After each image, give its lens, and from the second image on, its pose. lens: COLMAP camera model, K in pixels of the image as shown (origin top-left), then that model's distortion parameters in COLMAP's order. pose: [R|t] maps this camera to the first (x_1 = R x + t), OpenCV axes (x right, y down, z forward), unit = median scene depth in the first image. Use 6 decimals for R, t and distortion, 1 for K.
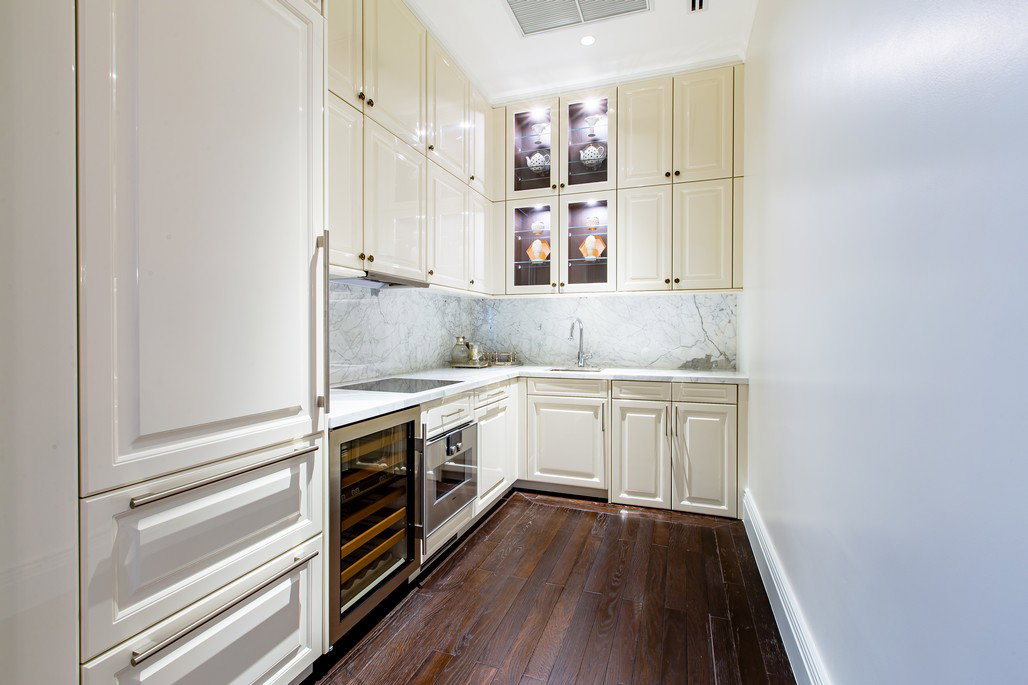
lens RADIAL K [[462.3, 0, 514.7], [0, 462.3, 338.6], [0, 0, 1]] dist [-0.001583, 0.000734]
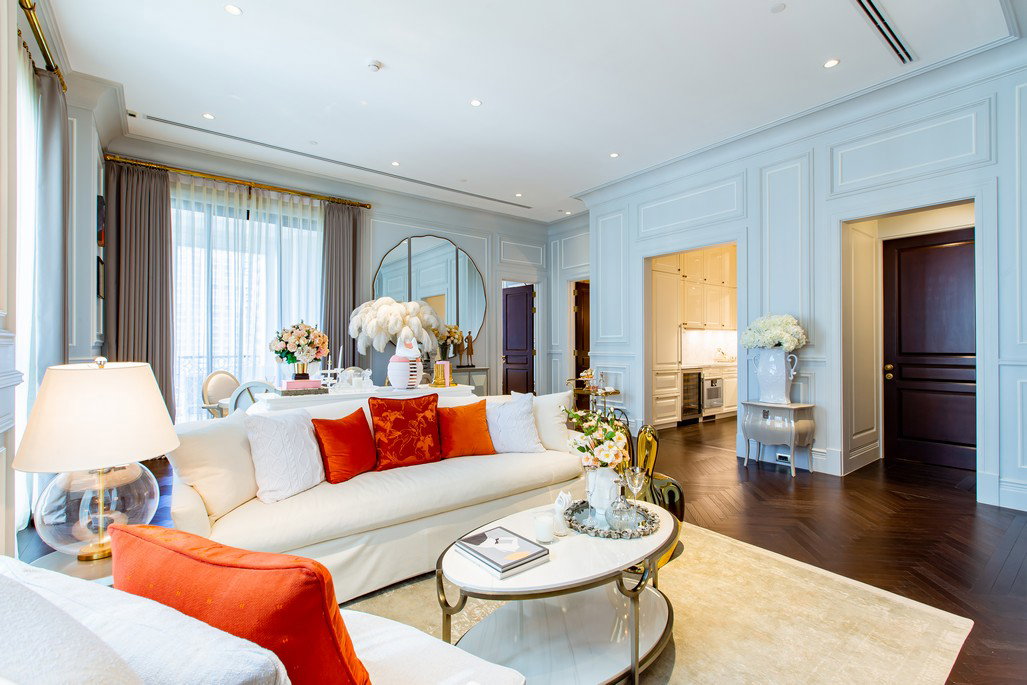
lens RADIAL K [[461.9, 0, 513.1], [0, 461.9, 344.7], [0, 0, 1]] dist [-0.001583, 0.000734]
pose [[0.842789, -0.005967, -0.538211, 0.439792], [-0.001933, 0.999899, -0.014113, 0.024110], [0.538241, 0.012935, 0.842692, -2.553472]]
